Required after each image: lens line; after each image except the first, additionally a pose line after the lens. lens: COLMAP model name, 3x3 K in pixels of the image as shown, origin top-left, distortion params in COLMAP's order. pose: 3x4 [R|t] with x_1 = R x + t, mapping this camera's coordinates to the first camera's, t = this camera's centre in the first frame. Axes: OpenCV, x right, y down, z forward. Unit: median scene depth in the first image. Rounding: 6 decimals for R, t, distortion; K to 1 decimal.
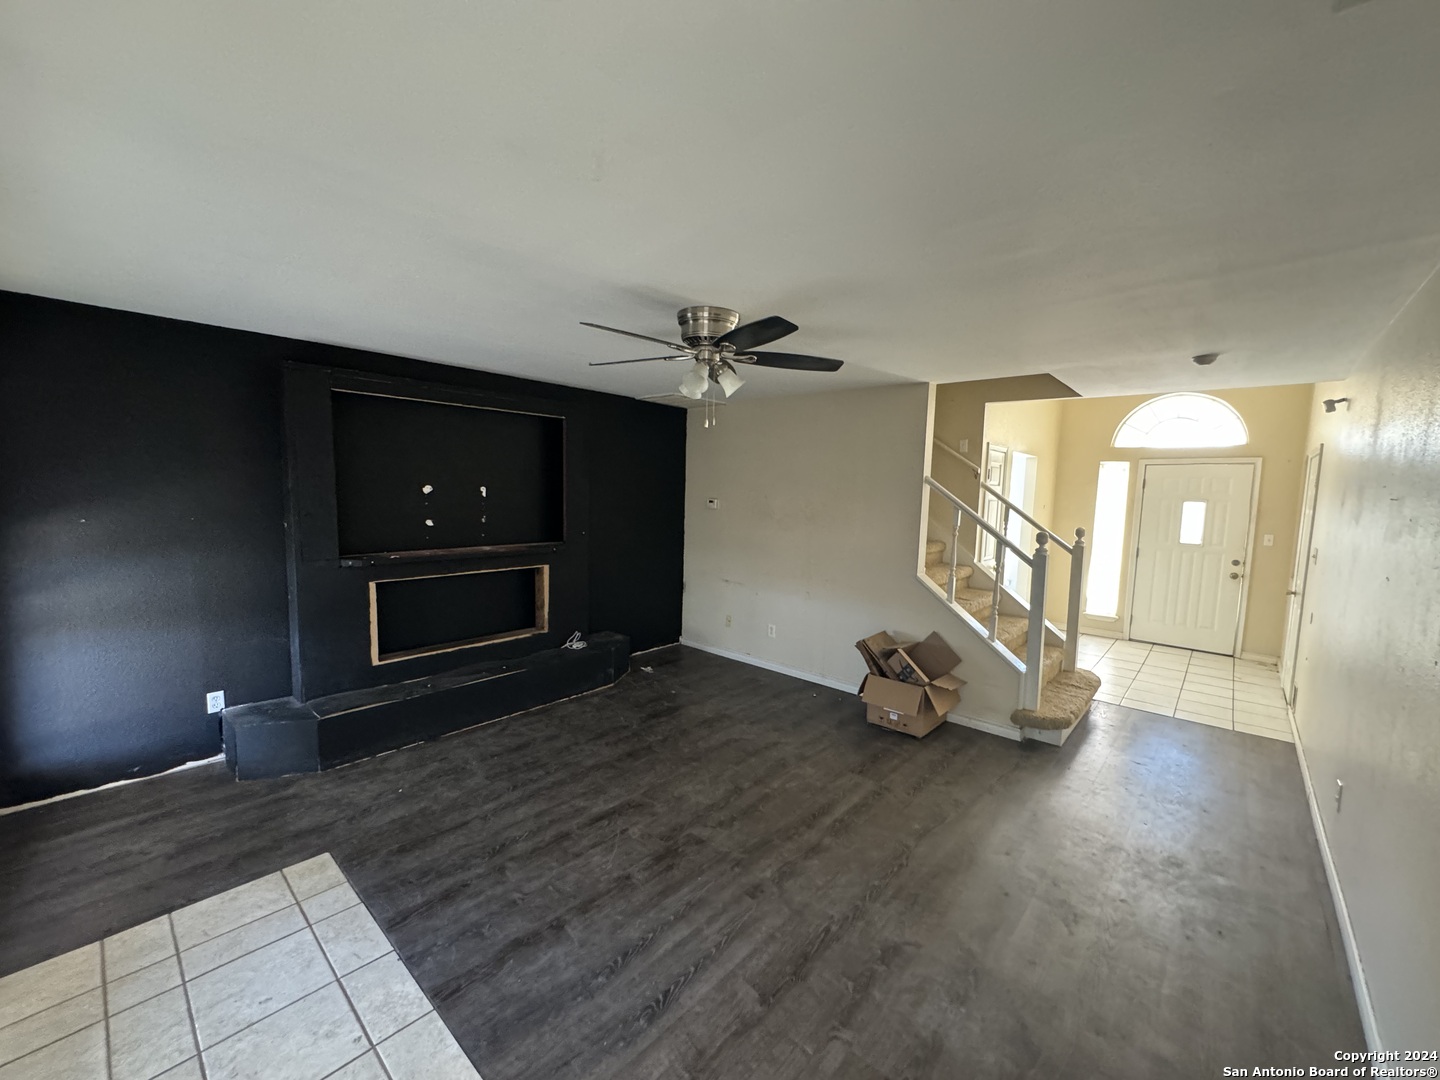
lens RADIAL K [[578.7, 0, 720.0], [0, 578.7, 540.0], [0, 0, 1]] dist [0.000910, 0.000069]
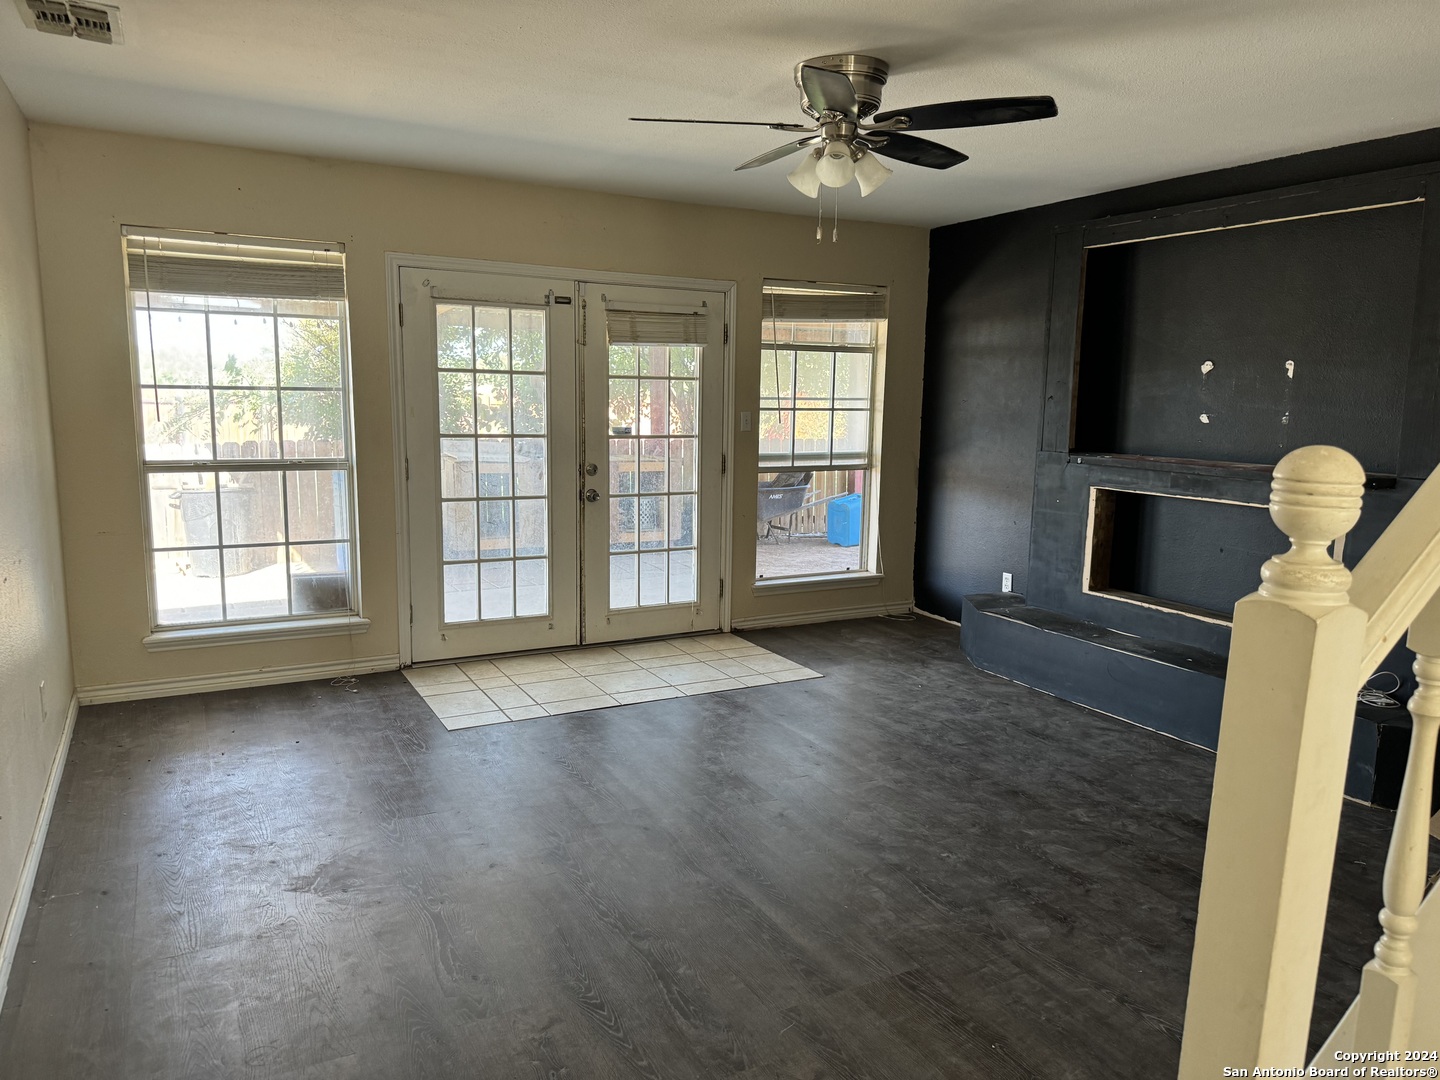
lens RADIAL K [[997.2, 0, 720.0], [0, 997.2, 540.0], [0, 0, 1]] dist [0.176458, -0.337008]
pose [[-0.336697, 0.110027, -0.935163, 0.892375], [-0.109478, 0.981840, 0.154935, -0.015410], [0.935227, 0.154546, -0.318537, 0.997132]]
